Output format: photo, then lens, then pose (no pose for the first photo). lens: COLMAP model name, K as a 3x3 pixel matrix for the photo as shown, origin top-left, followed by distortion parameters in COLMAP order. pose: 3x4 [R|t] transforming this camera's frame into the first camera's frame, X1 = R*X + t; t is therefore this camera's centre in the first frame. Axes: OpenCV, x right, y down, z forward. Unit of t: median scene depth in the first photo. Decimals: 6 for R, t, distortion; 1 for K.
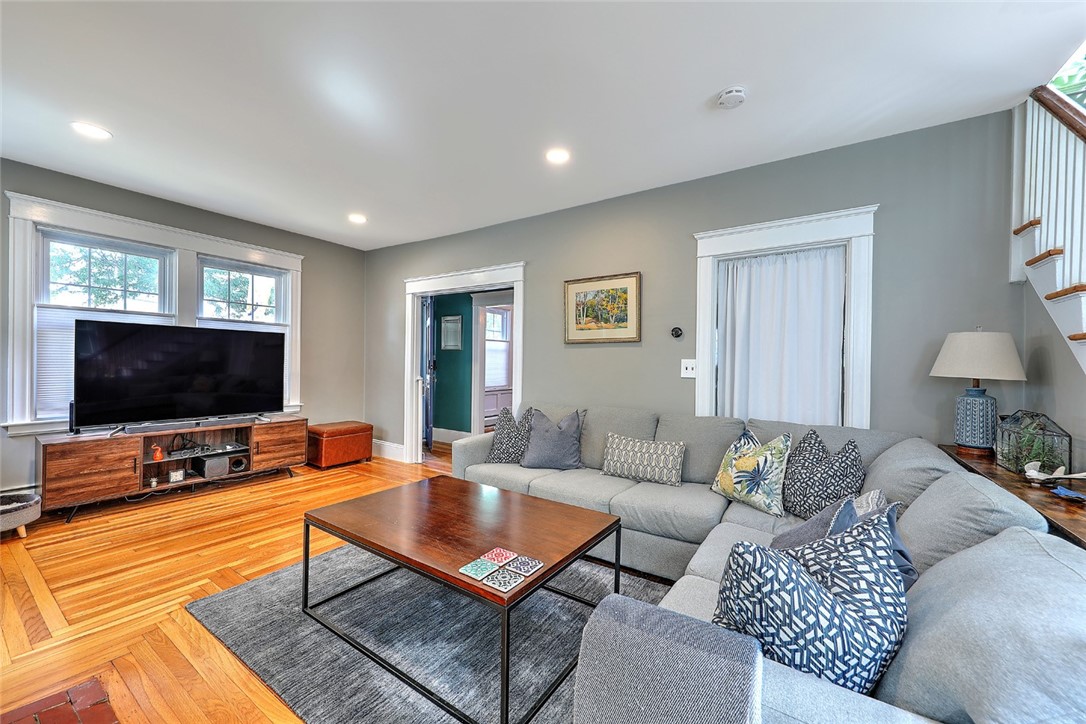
lens RADIAL K [[404.6, 0, 543.0], [0, 404.6, 362.0], [0, 0, 1]] dist [-0.000448, -0.000108]
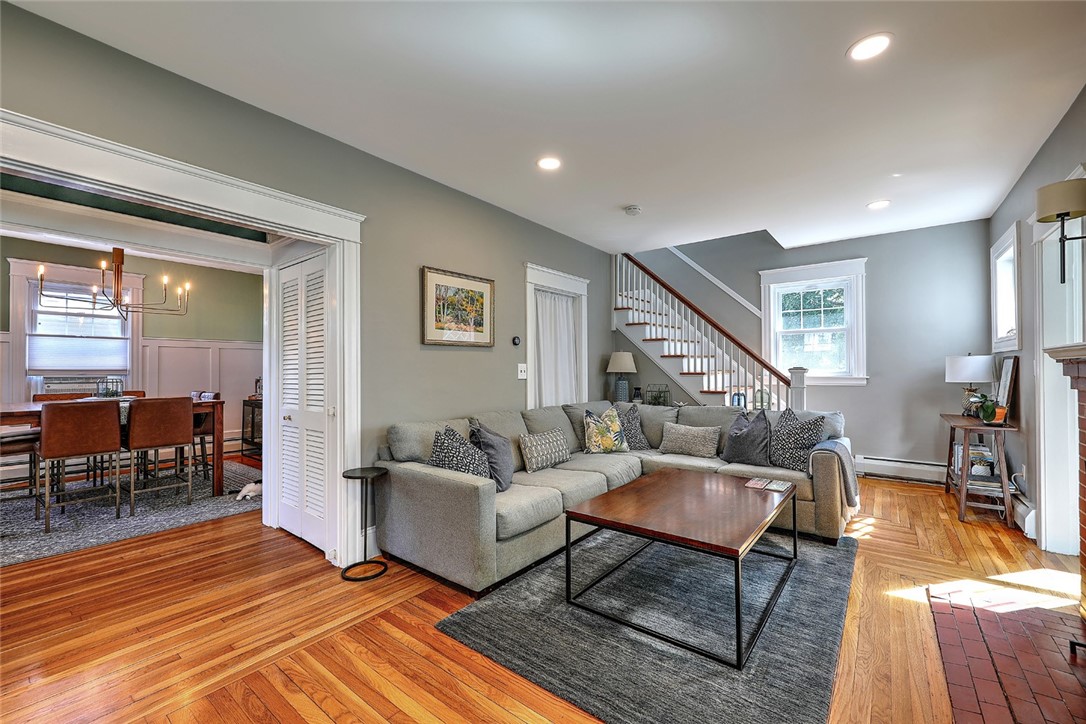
lens RADIAL K [[440.2, 0, 545.5], [0, 440.2, 365.5], [0, 0, 1]] dist [-0.000007, 0.000086]
pose [[0.082166, -0.005660, 0.996603, -0.873722], [0.001535, 0.999983, 0.005553, -0.008252], [-0.996617, 0.001074, 0.082173, 0.758488]]
